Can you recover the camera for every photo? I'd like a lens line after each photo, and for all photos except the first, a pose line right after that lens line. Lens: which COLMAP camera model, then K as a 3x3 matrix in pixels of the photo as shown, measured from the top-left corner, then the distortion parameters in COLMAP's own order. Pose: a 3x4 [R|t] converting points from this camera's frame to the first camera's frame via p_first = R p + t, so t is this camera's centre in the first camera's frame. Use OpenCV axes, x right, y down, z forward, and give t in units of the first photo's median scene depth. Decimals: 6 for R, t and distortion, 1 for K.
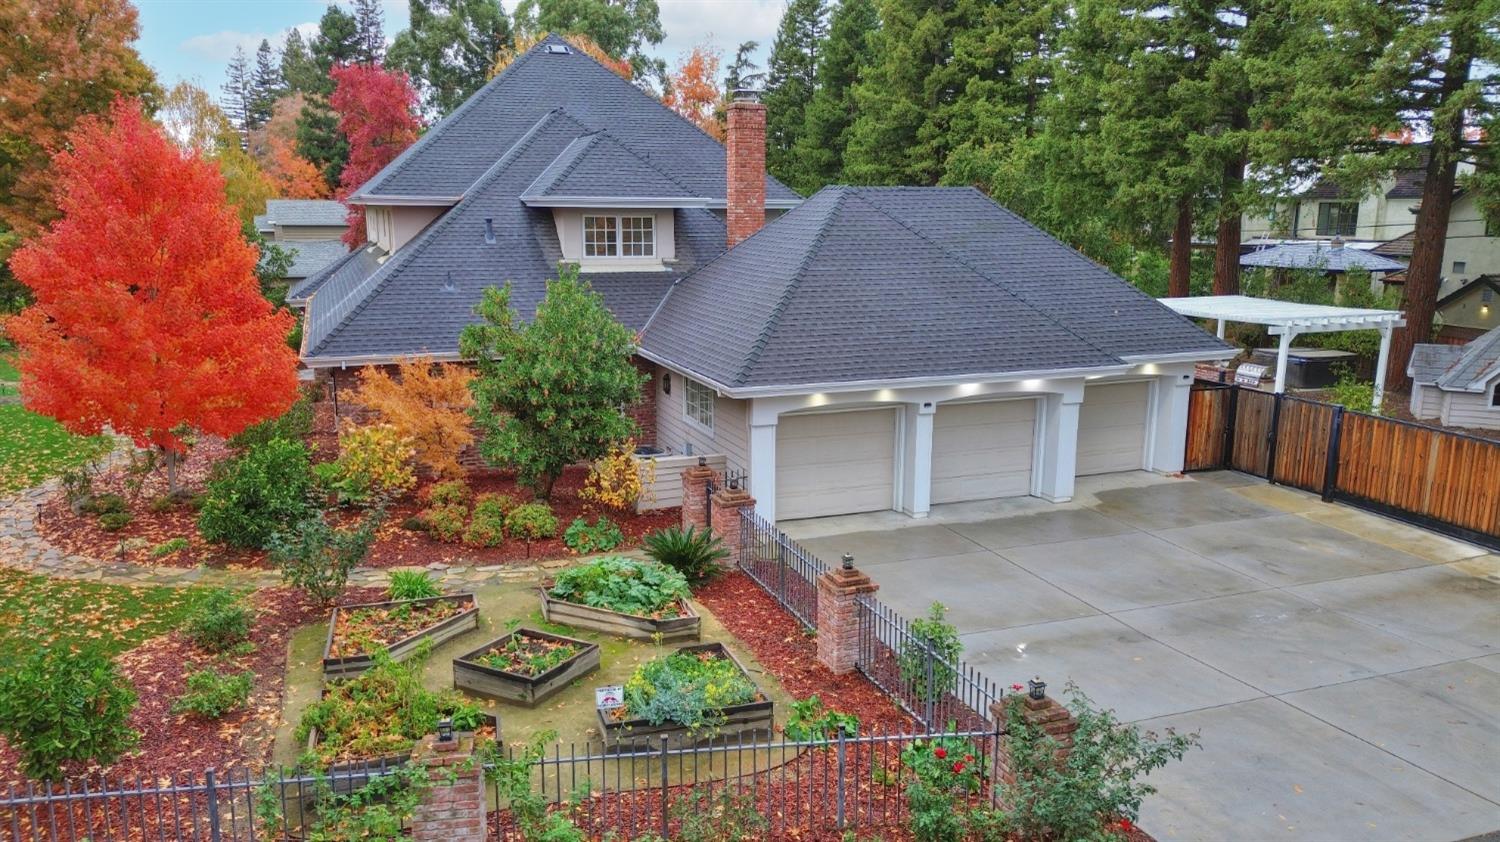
lens RADIAL K [[1123.7, 0, 750.0], [0, 1123.7, 421.0], [0, 0, 1]] dist [-0.003016, -0.002404]
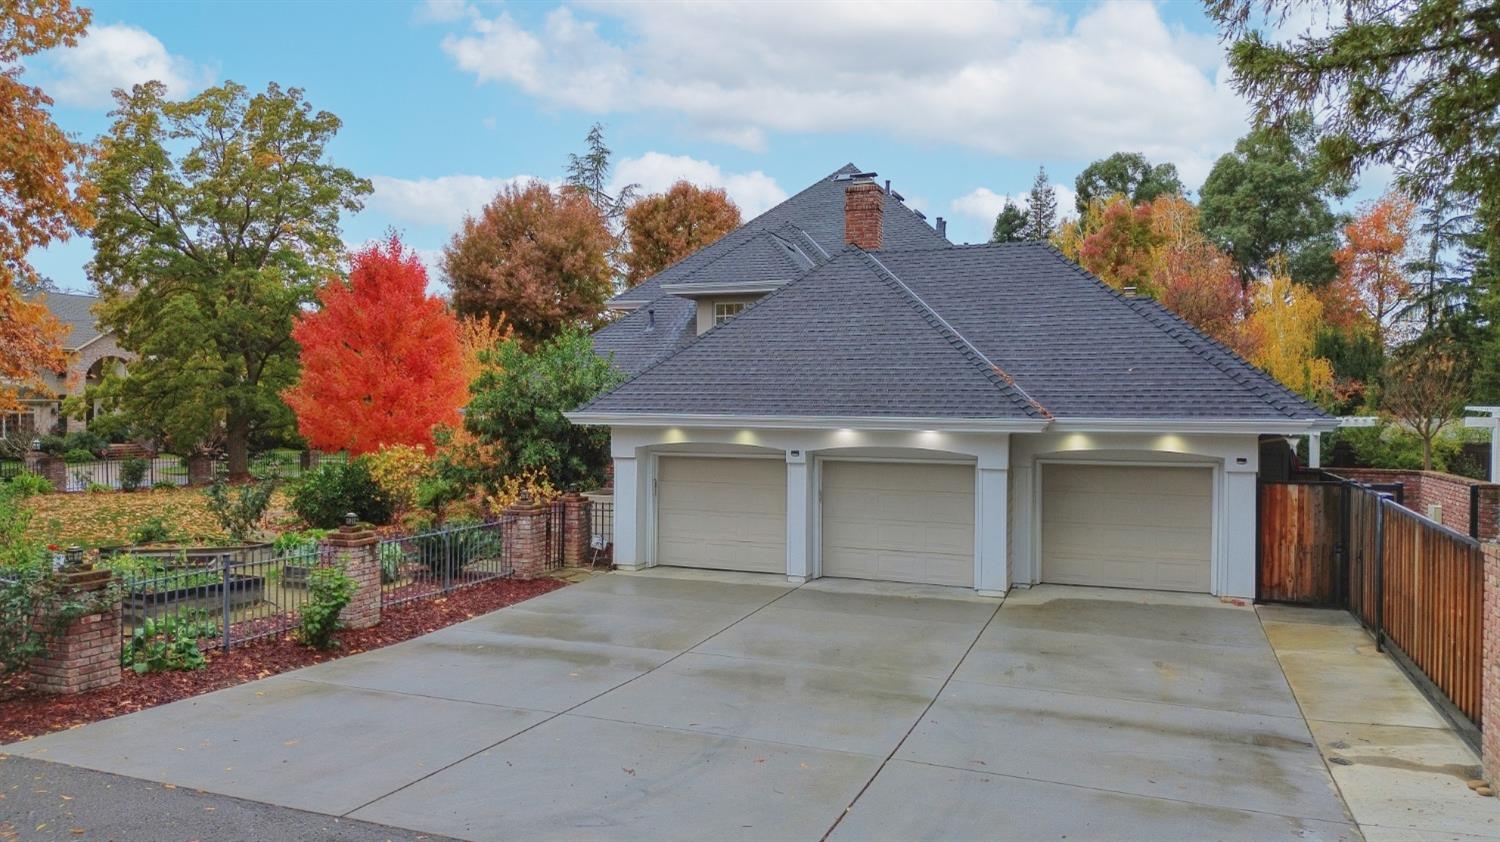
lens RADIAL K [[1117.7, 0, 750.0], [0, 1117.7, 421.0], [0, 0, 1]] dist [0.076150, -0.001514]
pose [[0.724616, 0.006923, -0.689118, 0.674969], [-0.140399, 0.980461, -0.137781, 0.080546], [0.674700, 0.196589, 0.711430, 0.290055]]
